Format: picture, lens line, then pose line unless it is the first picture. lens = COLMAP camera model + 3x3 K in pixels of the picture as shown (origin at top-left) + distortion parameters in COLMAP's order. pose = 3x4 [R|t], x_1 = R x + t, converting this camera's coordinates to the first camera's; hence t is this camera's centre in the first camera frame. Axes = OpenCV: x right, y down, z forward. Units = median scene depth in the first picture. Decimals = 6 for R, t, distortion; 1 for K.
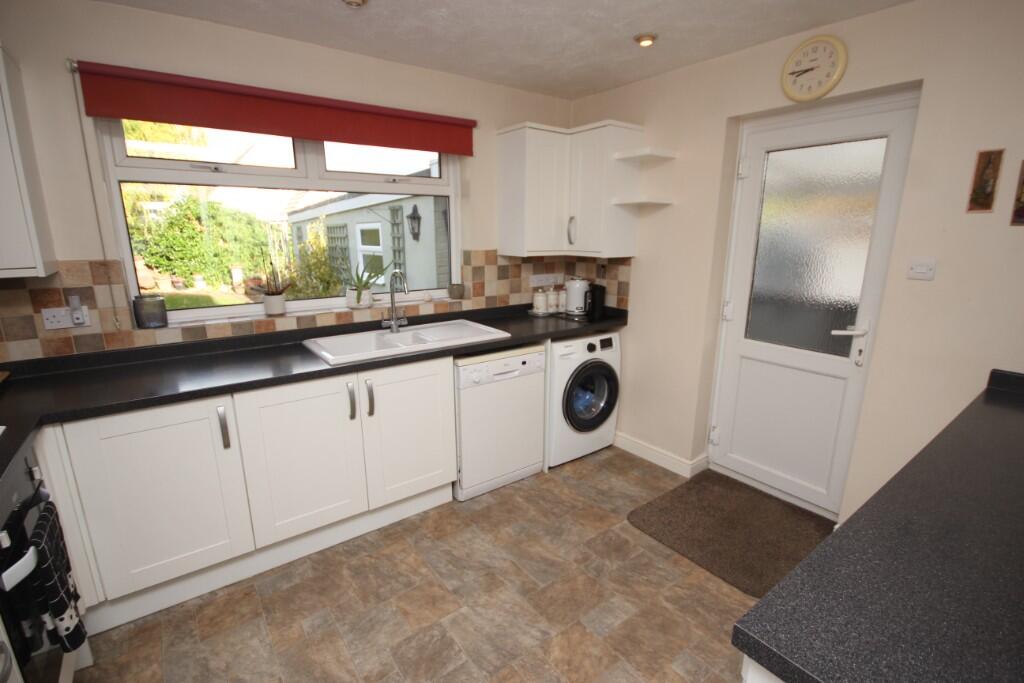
lens RADIAL K [[472.4, 0, 515.9], [0, 472.4, 341.5], [0, 0, 1]] dist [0.000009, 0.000079]
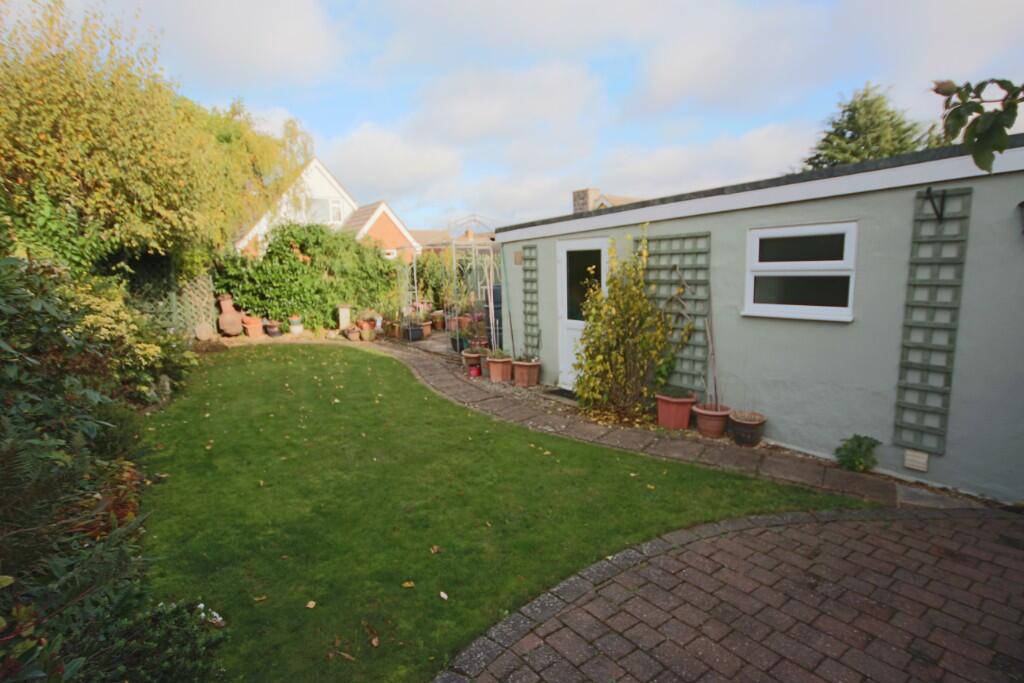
lens RADIAL K [[472.4, 0, 511.4], [0, 472.4, 337.0], [0, 0, 1]] dist [0.000009, 0.000079]
pose [[0.995831, -0.032078, 0.085387, -0.393102], [0.038971, 0.996007, -0.080325, -0.030918], [-0.082470, 0.083318, 0.993105, 0.195909]]
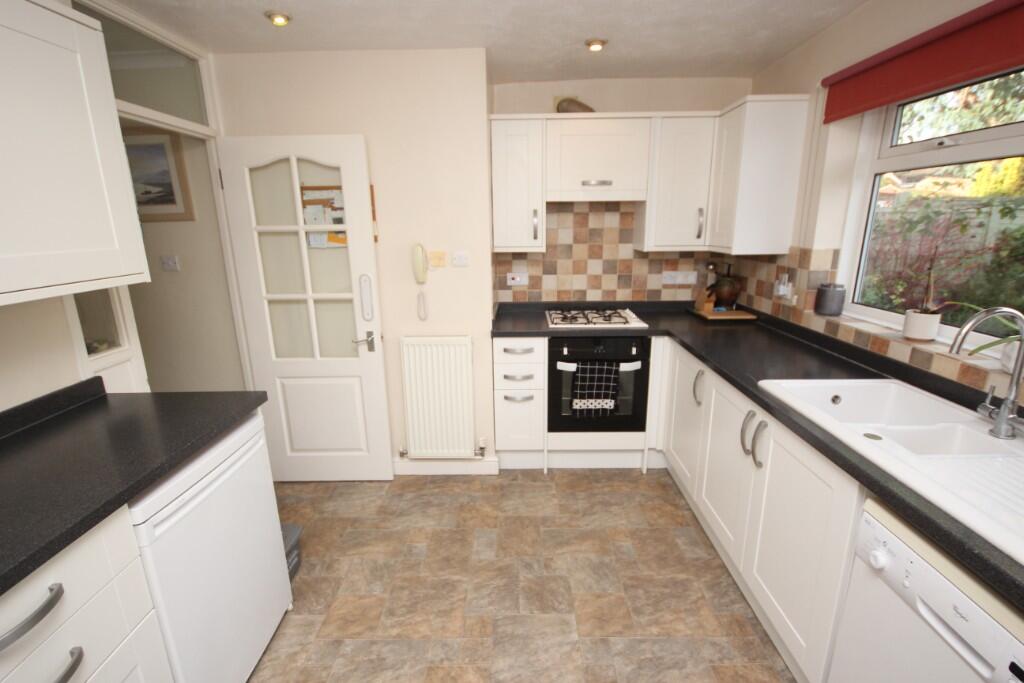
lens RADIAL K [[472.4, 0, 514.1], [0, 472.4, 345.6], [0, 0, 1]] dist [0.000009, 0.000079]
pose [[-0.604215, 0.209136, -0.768886, 0.511606], [-0.167435, 0.910076, 0.379115, -0.264617], [0.779031, 0.357805, -0.514865, 1.078692]]
